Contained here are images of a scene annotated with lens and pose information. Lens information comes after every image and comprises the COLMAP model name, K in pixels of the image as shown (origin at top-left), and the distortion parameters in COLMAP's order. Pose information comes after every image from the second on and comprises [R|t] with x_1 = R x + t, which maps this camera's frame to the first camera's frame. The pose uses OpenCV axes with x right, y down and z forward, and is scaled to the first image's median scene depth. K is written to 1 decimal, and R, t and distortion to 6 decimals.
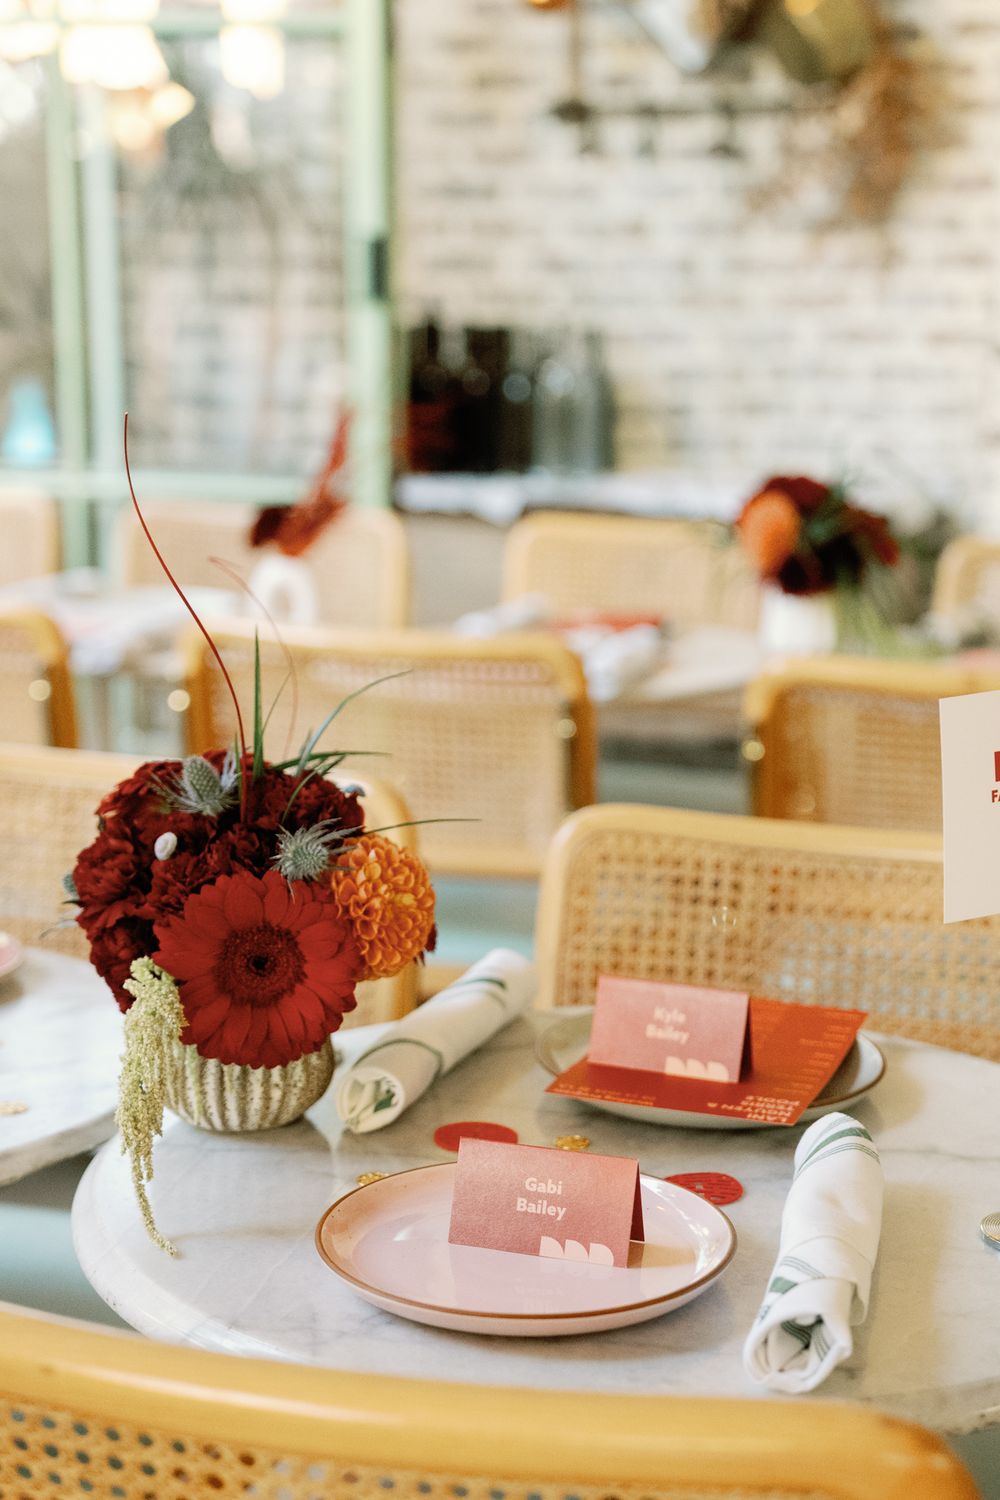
lens RADIAL K [[2479.7, 0, 499.2], [0, 2479.7, 748.5], [0, 0, 1]] dist [0.251101, 0.000000]
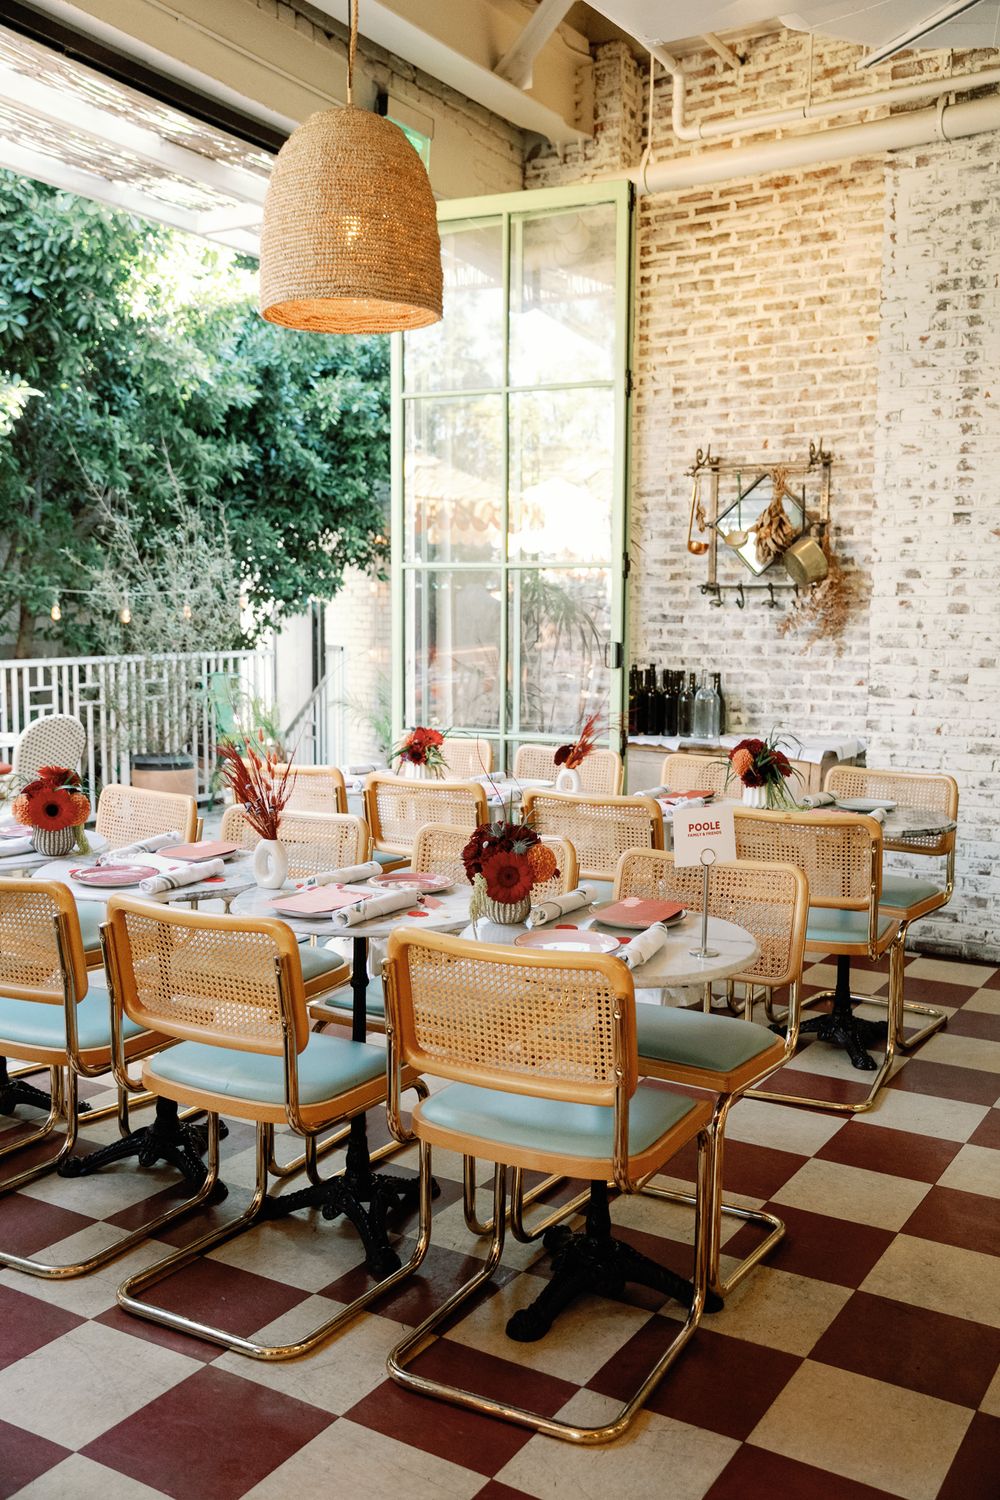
lens RADIAL K [[1371.0, 0, 500.5], [0, 1371.0, 752.1], [0, 0, 1]] dist [-0.002174, 0.000000]
pose [[0.980092, 0.020772, -0.197452, 0.101967], [-0.037052, 0.996177, -0.079115, 0.021521], [0.195054, 0.084856, 0.977115, -0.359164]]
